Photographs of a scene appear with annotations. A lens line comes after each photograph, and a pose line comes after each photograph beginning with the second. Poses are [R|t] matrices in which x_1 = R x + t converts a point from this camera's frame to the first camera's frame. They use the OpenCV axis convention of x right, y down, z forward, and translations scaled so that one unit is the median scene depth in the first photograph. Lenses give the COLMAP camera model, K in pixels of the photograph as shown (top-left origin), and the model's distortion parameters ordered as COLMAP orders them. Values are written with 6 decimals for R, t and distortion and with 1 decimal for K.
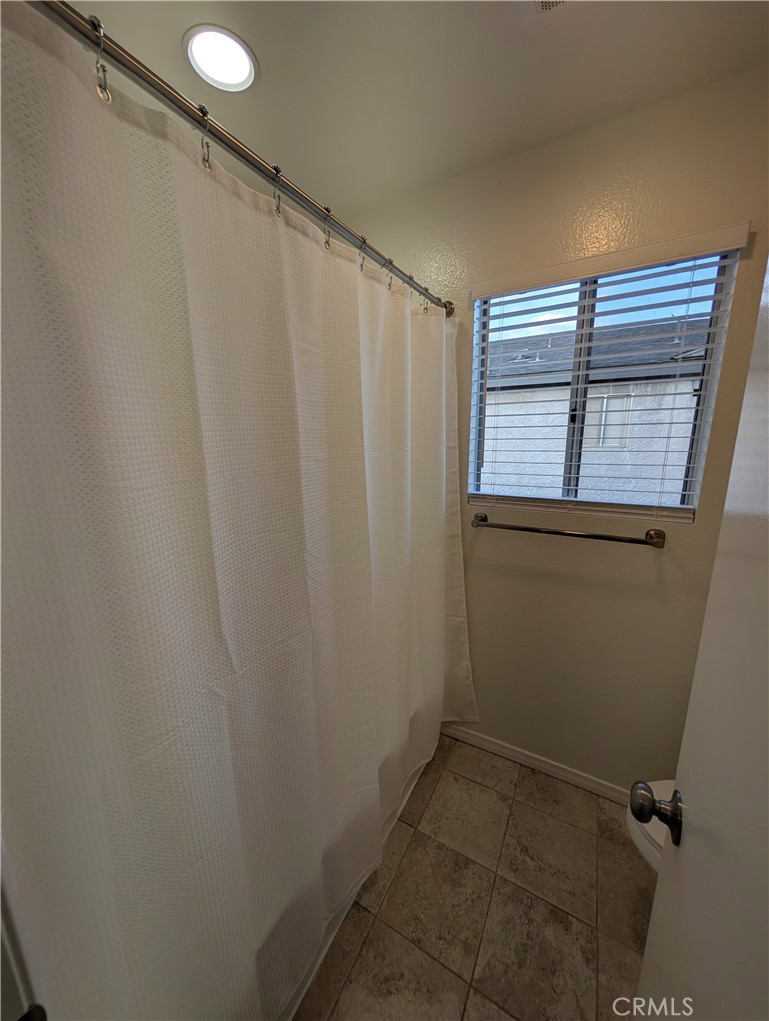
lens RADIAL K [[374.4, 0, 380.6], [0, 374.4, 512.7], [0, 0, 1]] dist [-0.002656, 0.000986]
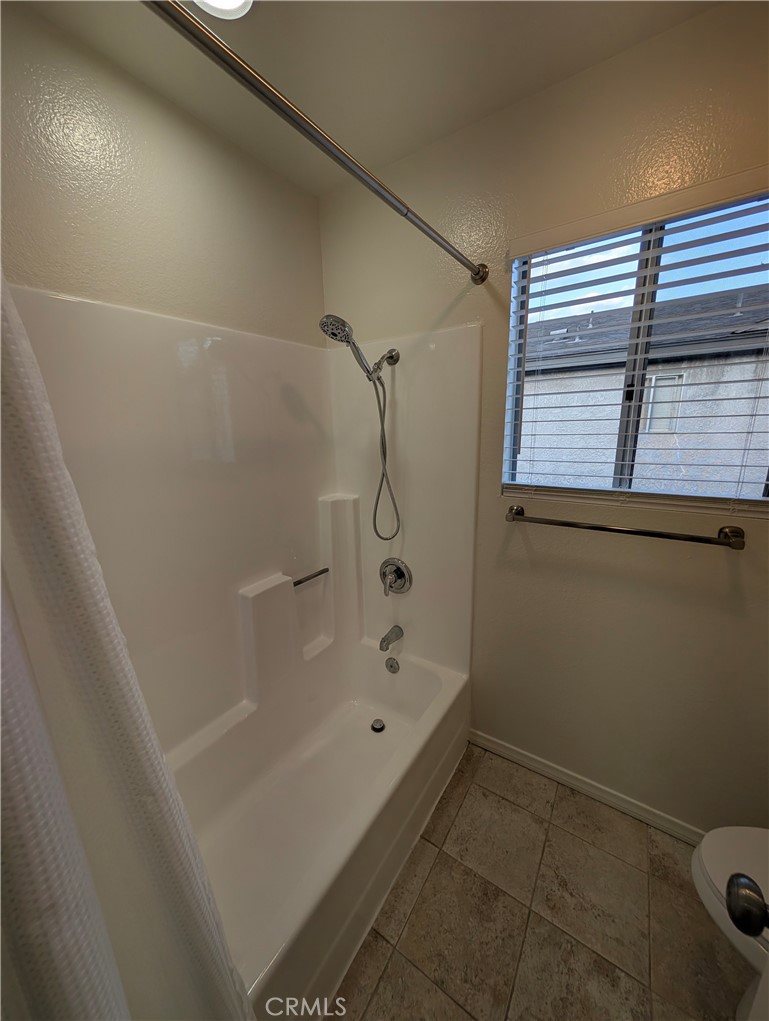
lens RADIAL K [[374.4, 0, 380.7], [0, 374.4, 513.0], [0, 0, 1]] dist [-0.002656, 0.000986]
pose [[0.996998, 0.003992, -0.077325, 0.016384], [-0.001847, 0.999612, 0.027801, -0.006500], [0.077406, -0.027575, 0.996618, 0.099724]]
